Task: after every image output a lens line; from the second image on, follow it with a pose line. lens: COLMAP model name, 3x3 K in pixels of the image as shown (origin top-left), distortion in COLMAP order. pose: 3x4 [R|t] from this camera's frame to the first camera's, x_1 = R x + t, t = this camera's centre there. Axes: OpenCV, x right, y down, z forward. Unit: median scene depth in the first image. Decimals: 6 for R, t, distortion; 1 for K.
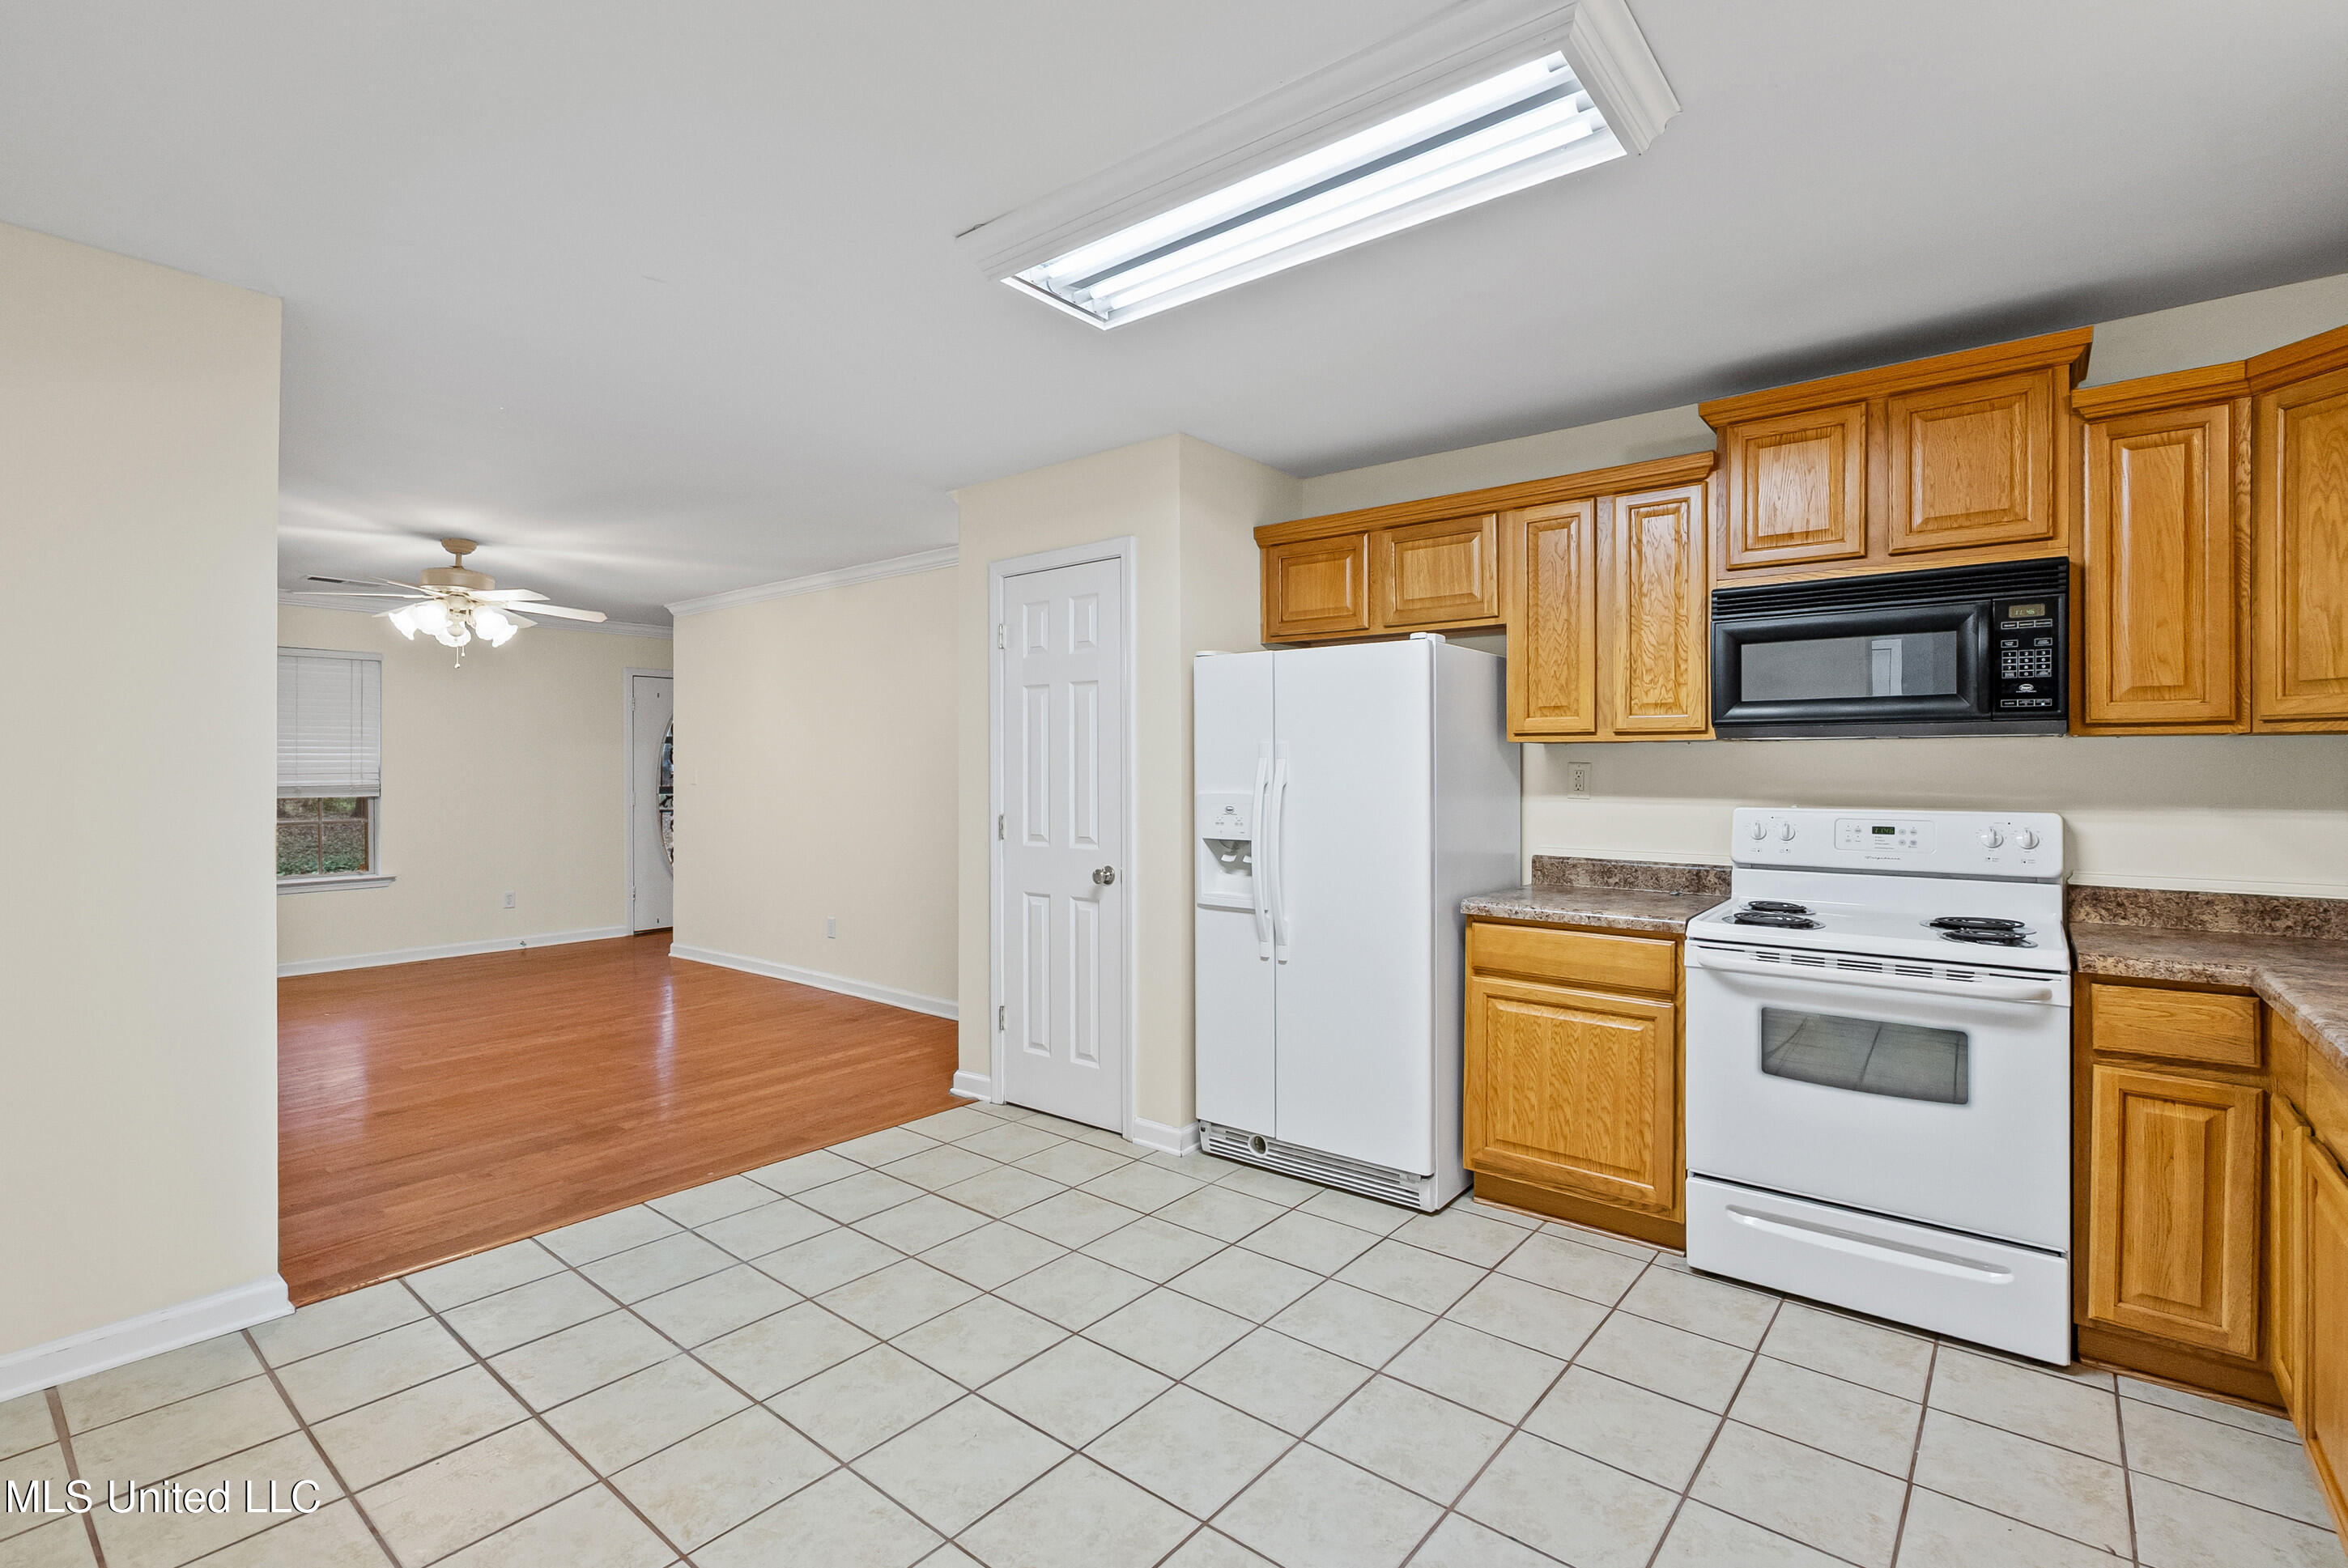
lens RADIAL K [[1069.9, 0, 1174.0], [0, 1069.9, 784.0], [0, 0, 1]] dist [-0.008719, 0.000318]
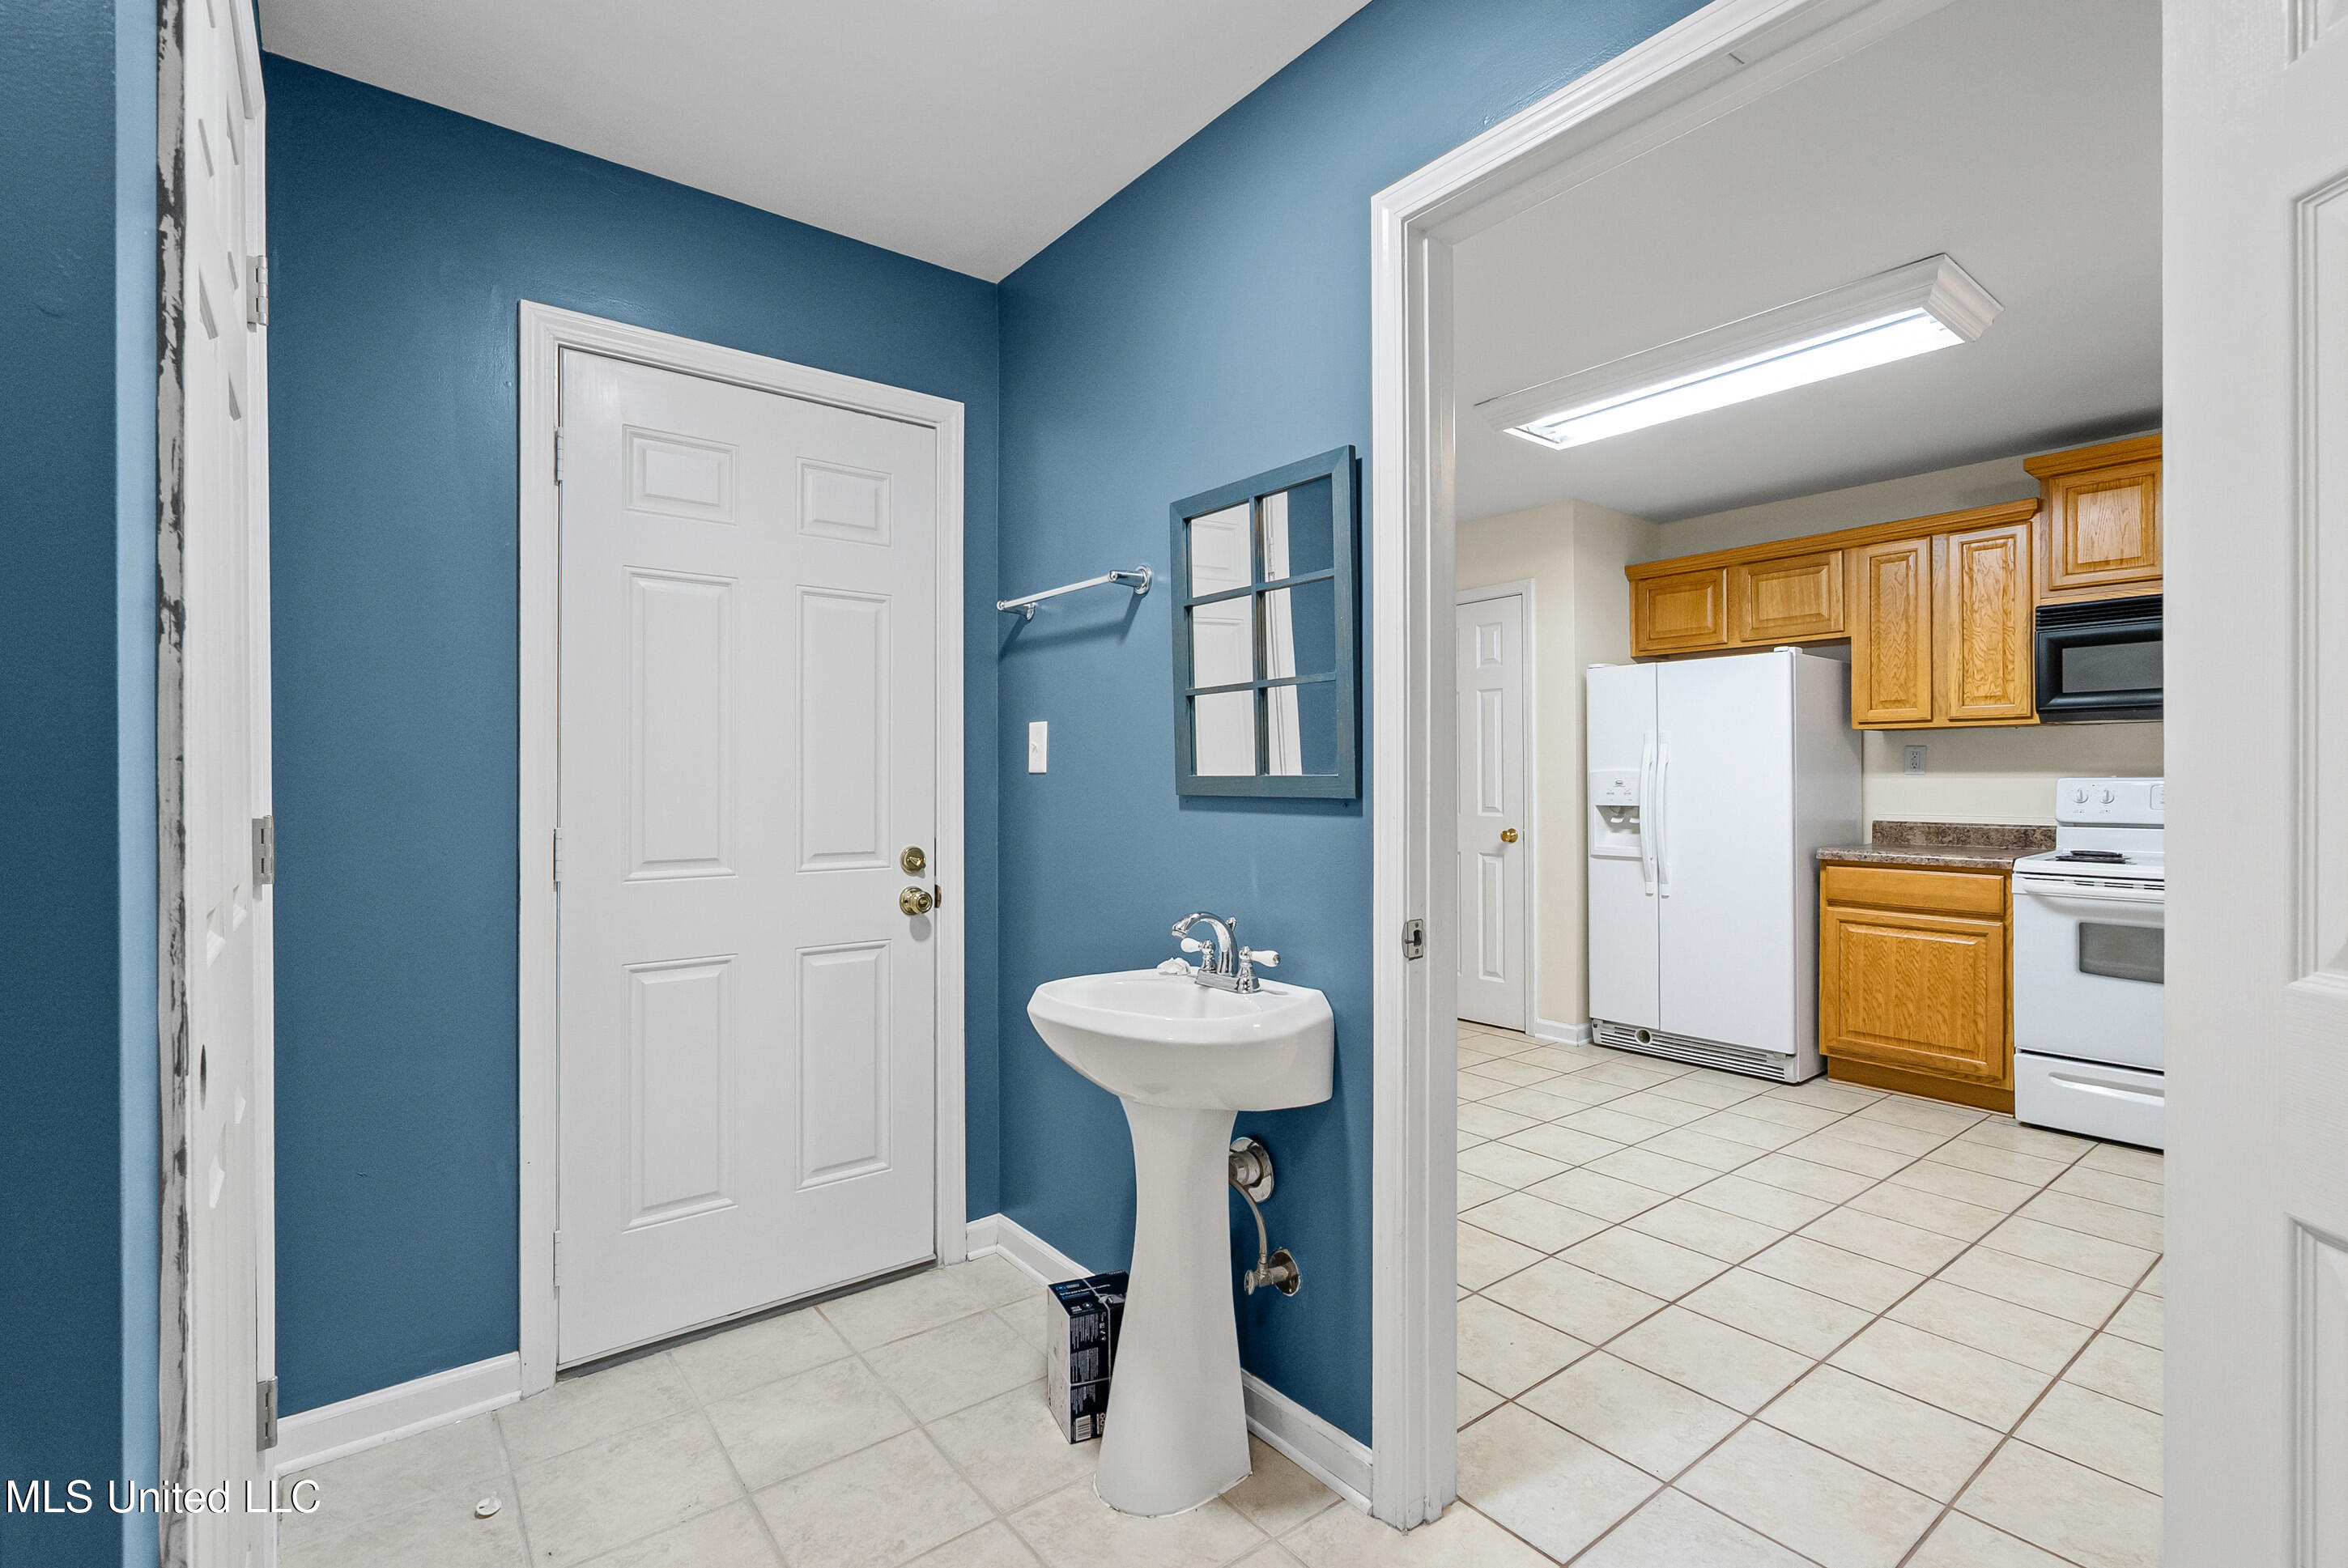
lens RADIAL K [[1071.7, 0, 1178.1], [0, 1071.7, 789.8], [0, 0, 1]] dist [0.000952, 0.000471]
pose [[0.975884, -0.000056, -0.218289, -0.209056], [-0.001765, 0.999965, -0.008150, 0.048240], [0.218282, 0.008339, 0.975850, -0.455981]]
